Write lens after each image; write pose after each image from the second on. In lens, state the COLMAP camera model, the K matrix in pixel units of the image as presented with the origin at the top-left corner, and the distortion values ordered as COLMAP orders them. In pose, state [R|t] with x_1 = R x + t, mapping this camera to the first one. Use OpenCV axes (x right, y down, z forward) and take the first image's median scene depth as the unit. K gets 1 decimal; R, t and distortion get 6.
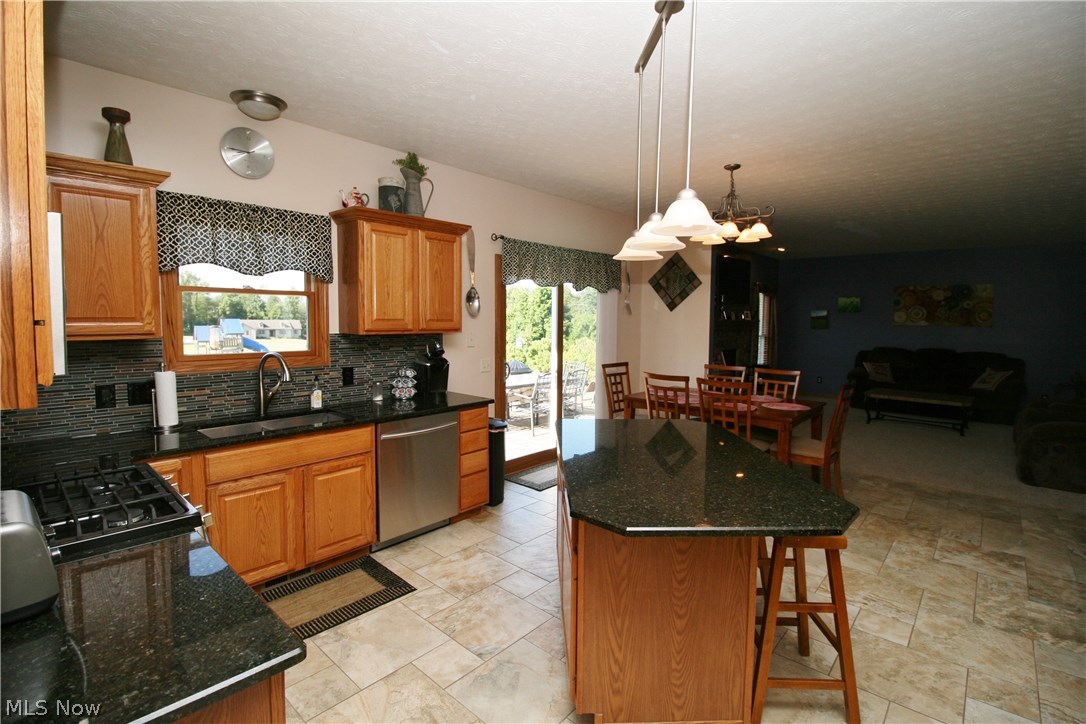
lens RADIAL K [[508.7, 0, 544.2], [0, 508.7, 357.9], [0, 0, 1]] dist [0.000285, -0.000730]
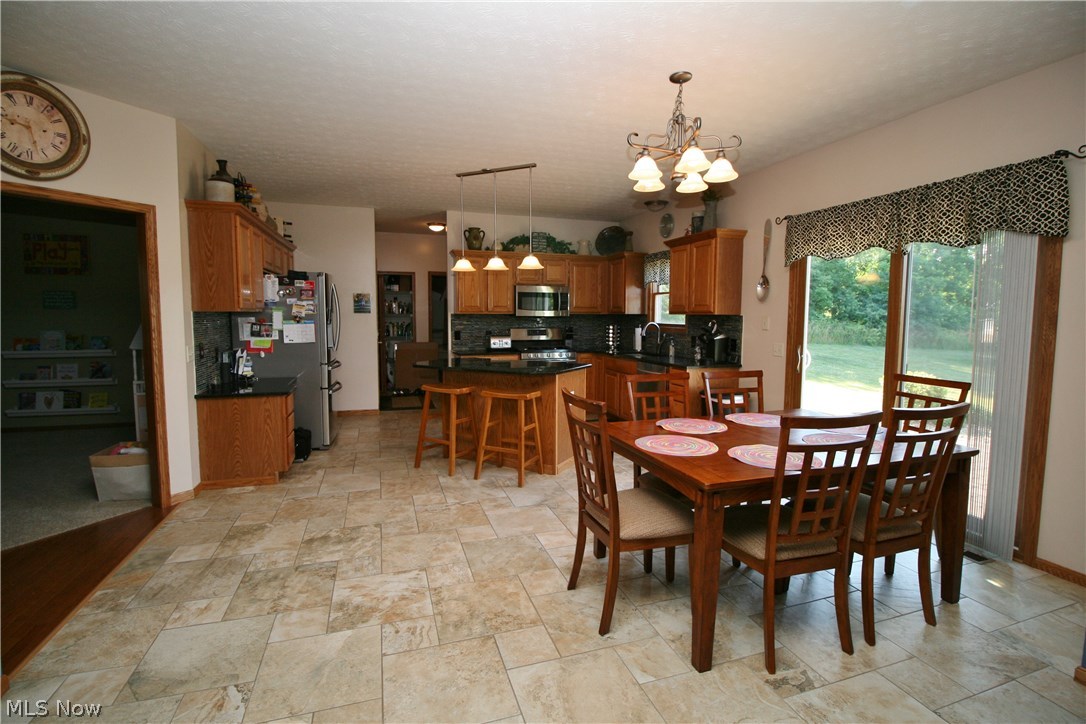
lens RADIAL K [[508.7, 0, 545.0], [0, 508.7, 355.5], [0, 0, 1]] dist [0.000285, -0.000730]
pose [[-0.501493, 0.048664, -0.863792, 1.391132], [-0.090989, 0.989913, 0.108595, -0.052993], [0.860364, 0.133055, -0.492006, 1.559284]]
